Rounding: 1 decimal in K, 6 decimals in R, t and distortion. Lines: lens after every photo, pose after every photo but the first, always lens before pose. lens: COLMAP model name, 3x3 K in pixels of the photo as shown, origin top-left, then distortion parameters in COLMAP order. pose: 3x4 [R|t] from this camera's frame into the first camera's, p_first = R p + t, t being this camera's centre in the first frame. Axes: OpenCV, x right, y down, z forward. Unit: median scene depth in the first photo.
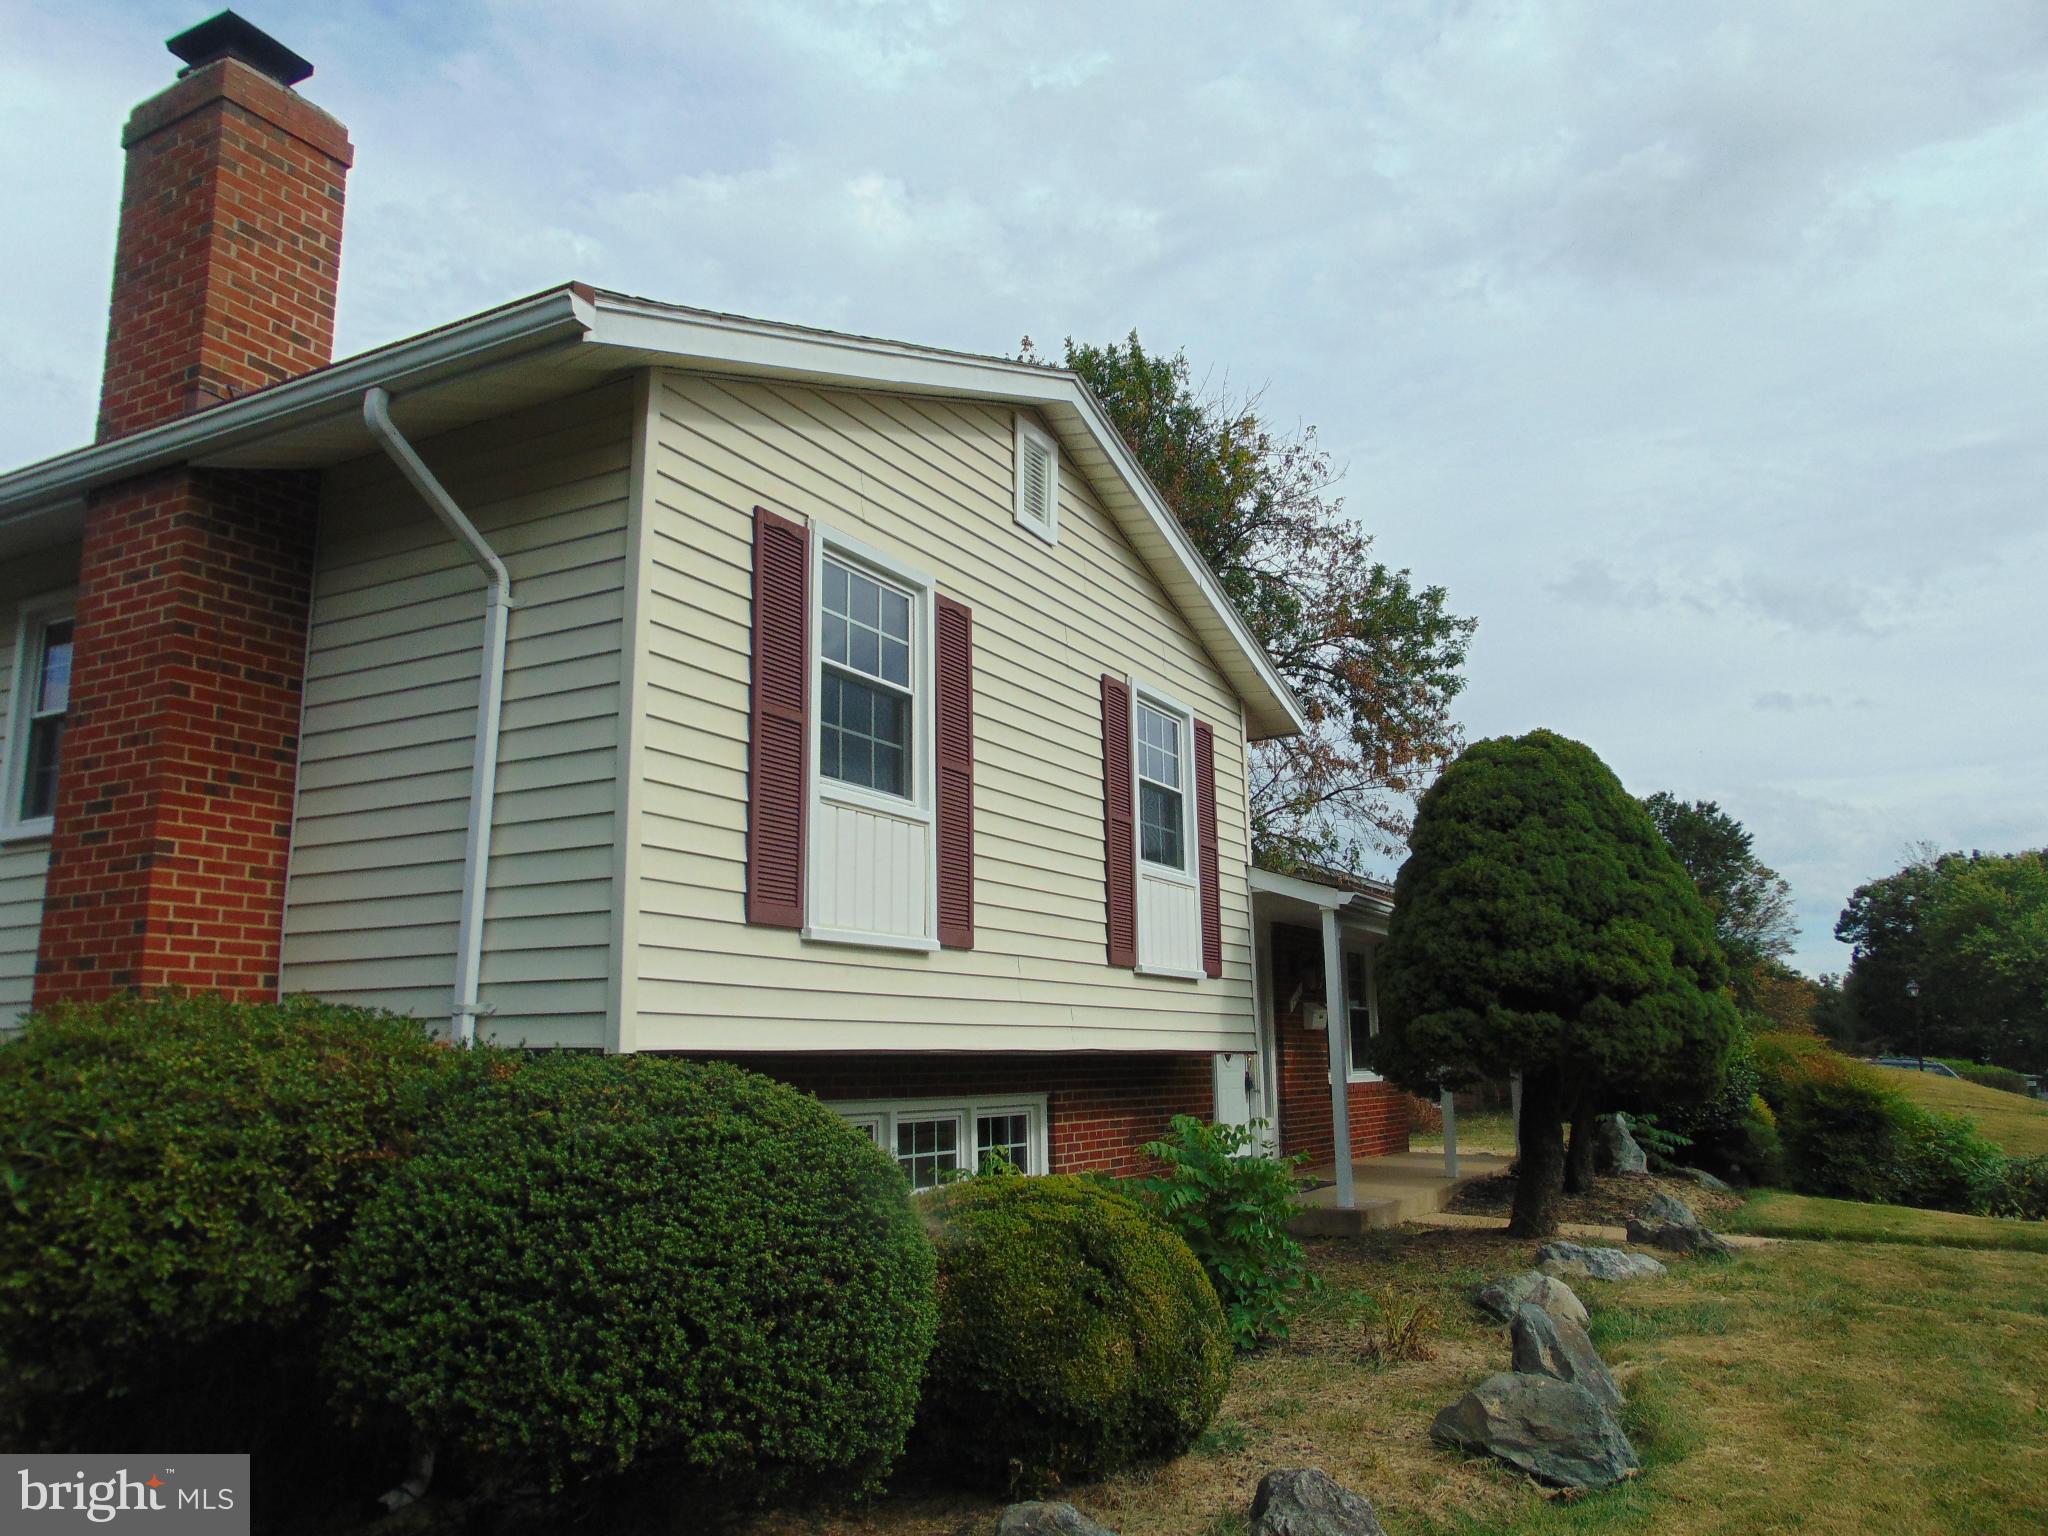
lens RADIAL K [[1519.6, 0, 1010.9], [0, 1519.6, 769.6], [0, 0, 1]] dist [-0.039259, 0.064308]
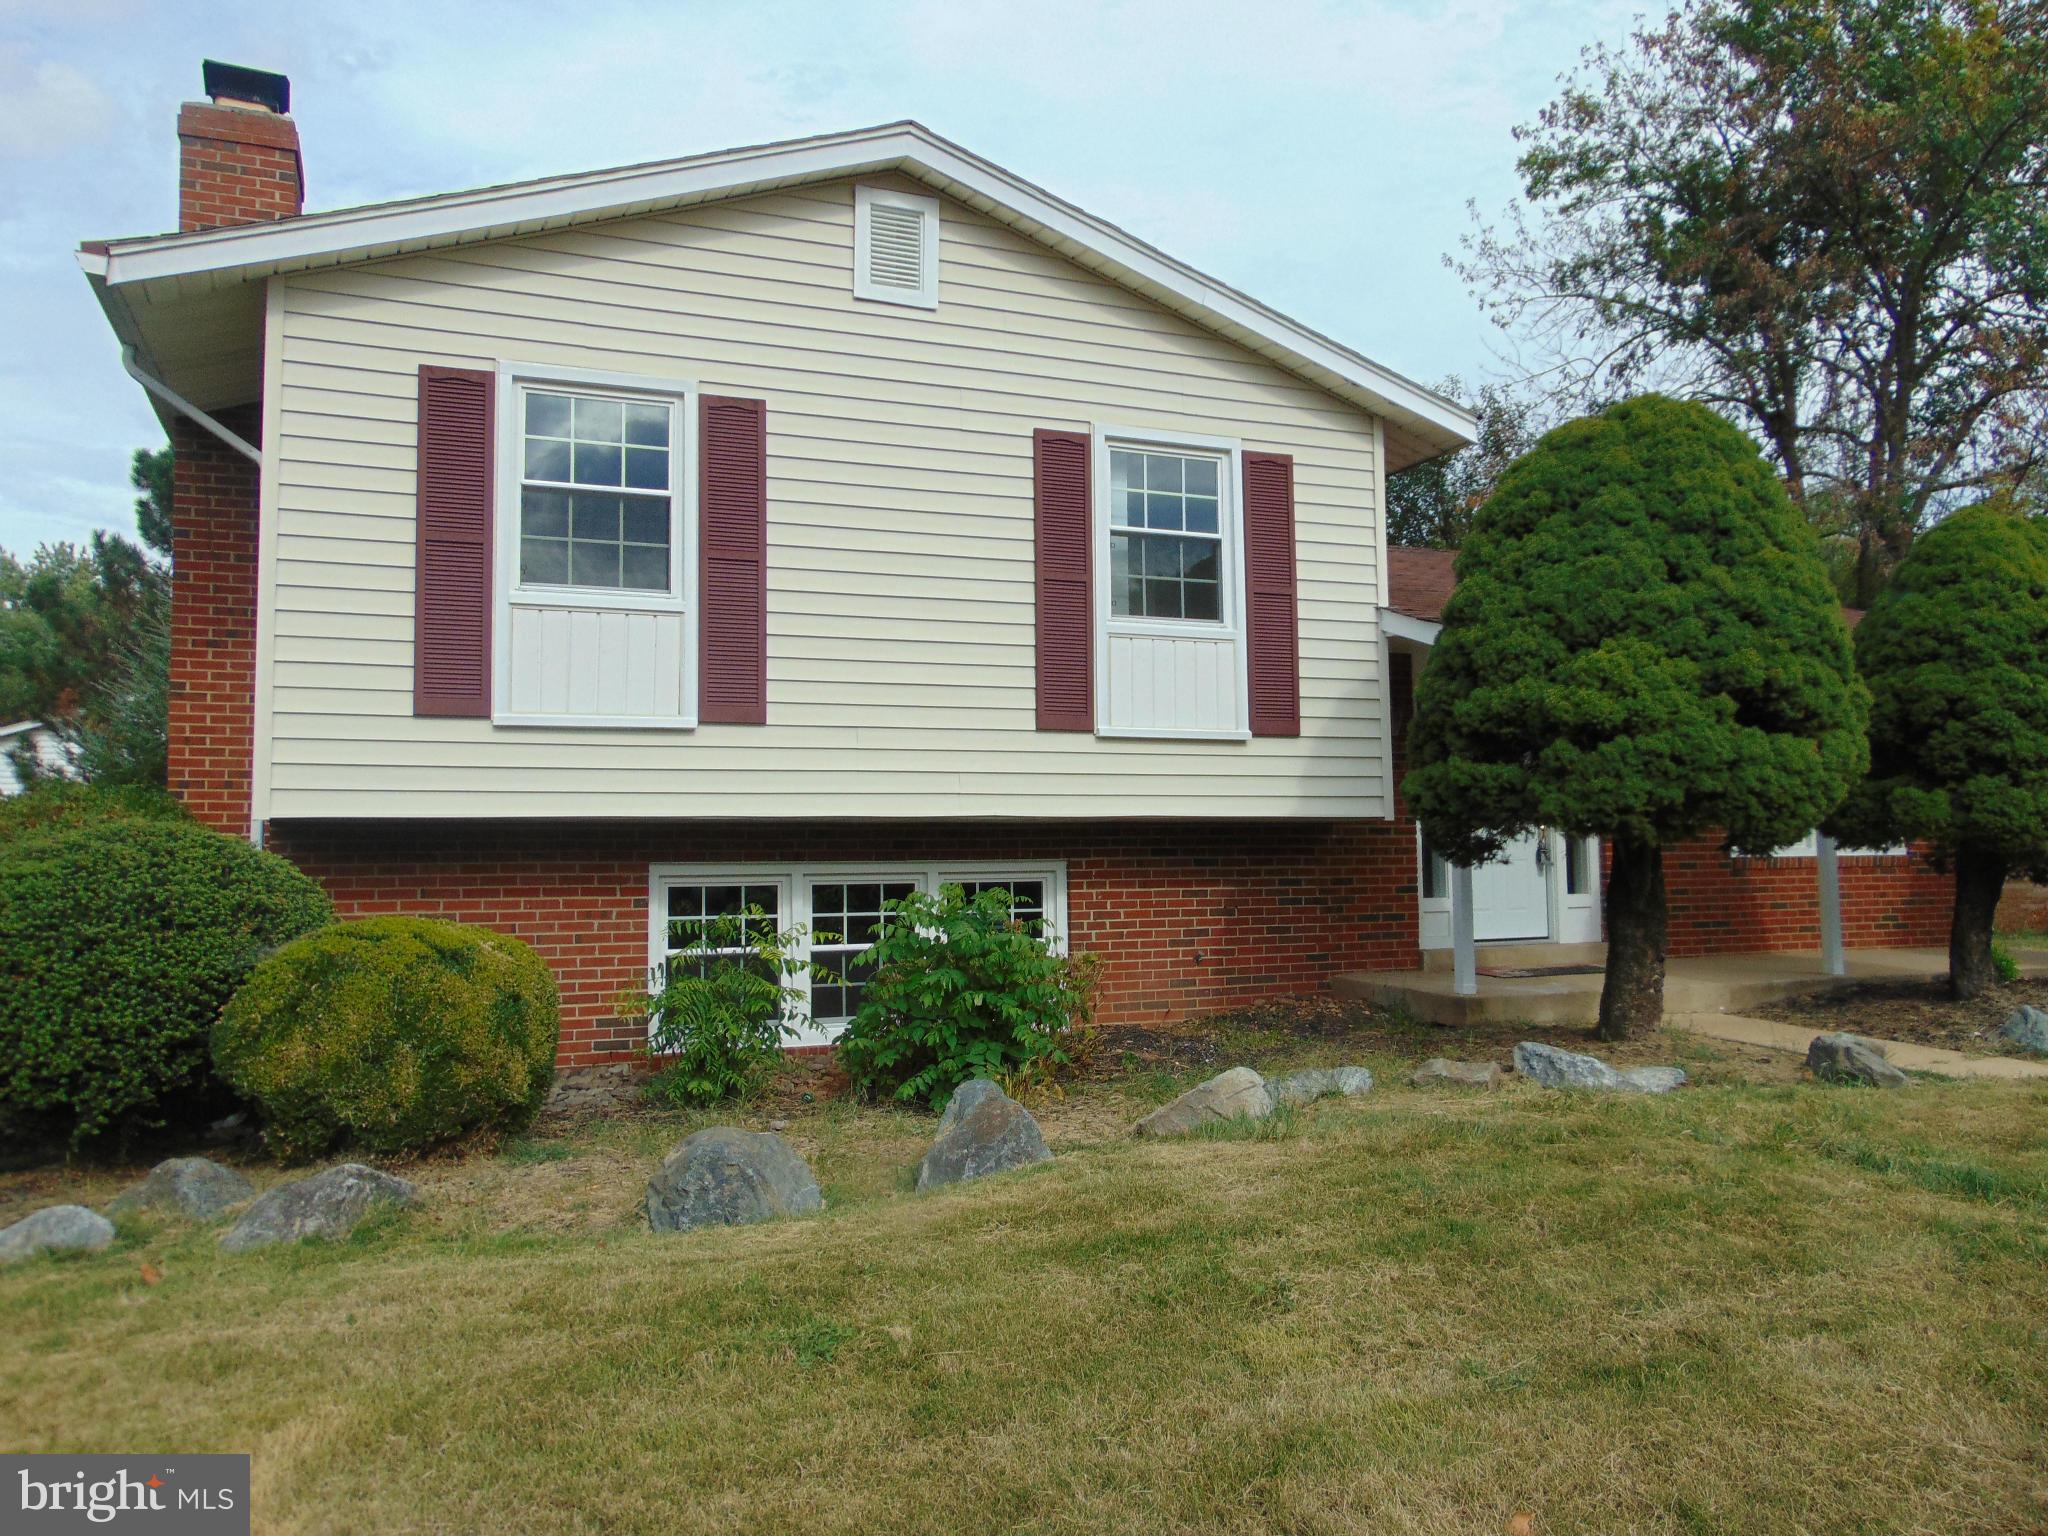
lens RADIAL K [[1519.6, 0, 1010.9], [0, 1519.6, 769.6], [0, 0, 1]] dist [-0.039259, 0.064308]
pose [[0.787399, -0.032653, -0.615578, 0.735194], [0.118784, 0.987919, 0.099536, 0.061123], [0.604891, -0.151495, 0.781765, 0.249068]]
